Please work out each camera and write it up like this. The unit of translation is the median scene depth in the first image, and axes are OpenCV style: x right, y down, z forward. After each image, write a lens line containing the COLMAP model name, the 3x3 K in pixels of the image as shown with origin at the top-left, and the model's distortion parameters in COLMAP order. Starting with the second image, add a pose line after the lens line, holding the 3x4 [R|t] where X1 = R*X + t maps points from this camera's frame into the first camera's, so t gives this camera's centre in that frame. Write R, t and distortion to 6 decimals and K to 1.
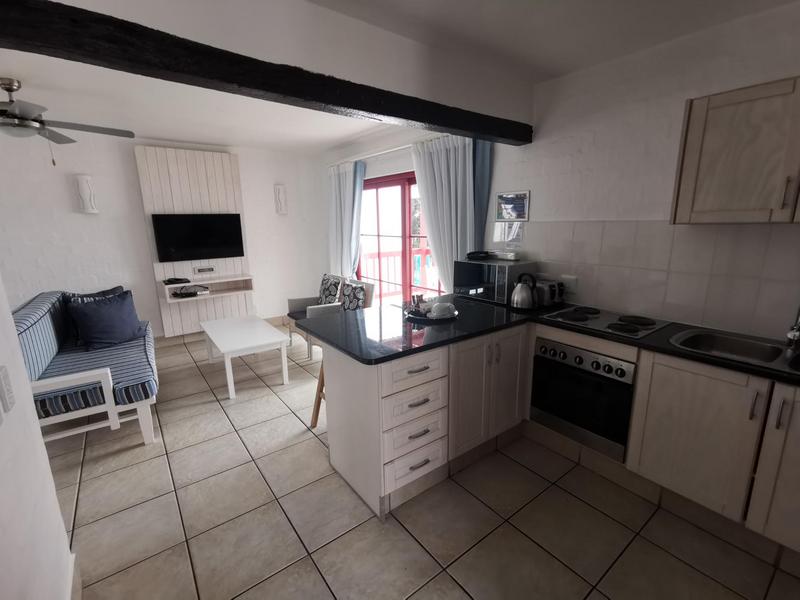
lens RADIAL K [[368.2, 0, 400.0], [0, 368.2, 300.0], [0, 0, 1]] dist [0.000168, 0.006635]
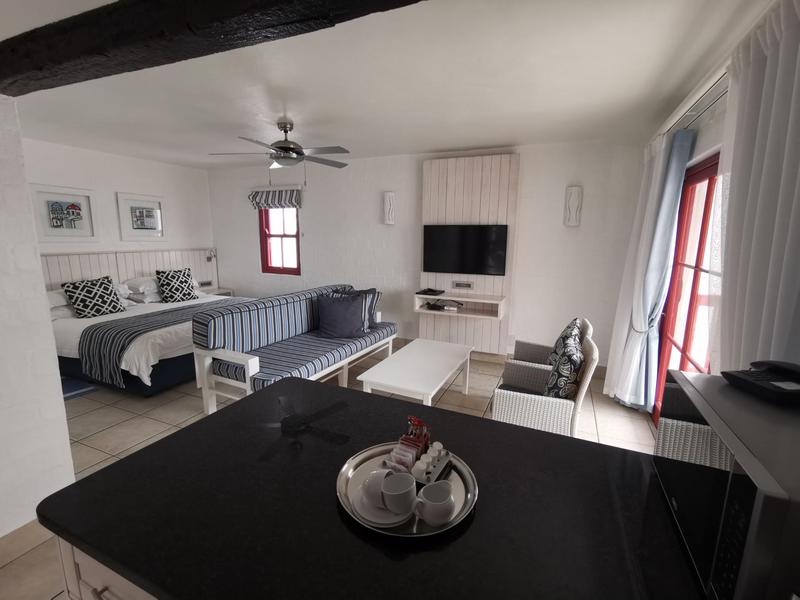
lens RADIAL K [[368.2, 0, 400.0], [0, 368.2, 300.0], [0, 0, 1]] dist [0.000168, 0.006635]
pose [[0.475111, 0.180816, -0.861147, 0.211568], [-0.206788, 0.974194, 0.090464, -0.101880], [0.855282, 0.135095, 0.500242, 0.429641]]
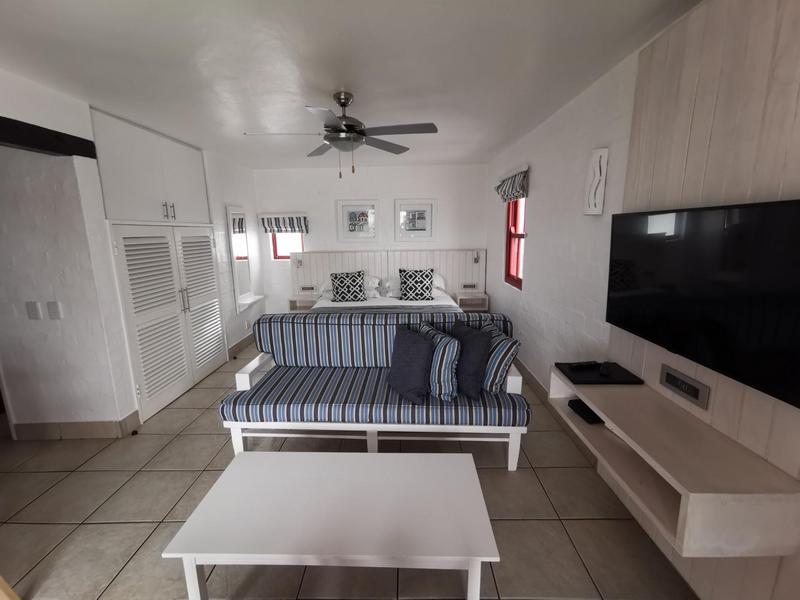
lens RADIAL K [[368.2, 0, 400.0], [0, 368.2, 300.0], [0, 0, 1]] dist [0.000168, 0.006635]
pose [[-0.618680, 0.178108, -0.765188, -0.156913], [-0.139644, 0.933525, 0.330198, -0.233690], [0.773133, 0.311141, -0.552682, 1.020785]]
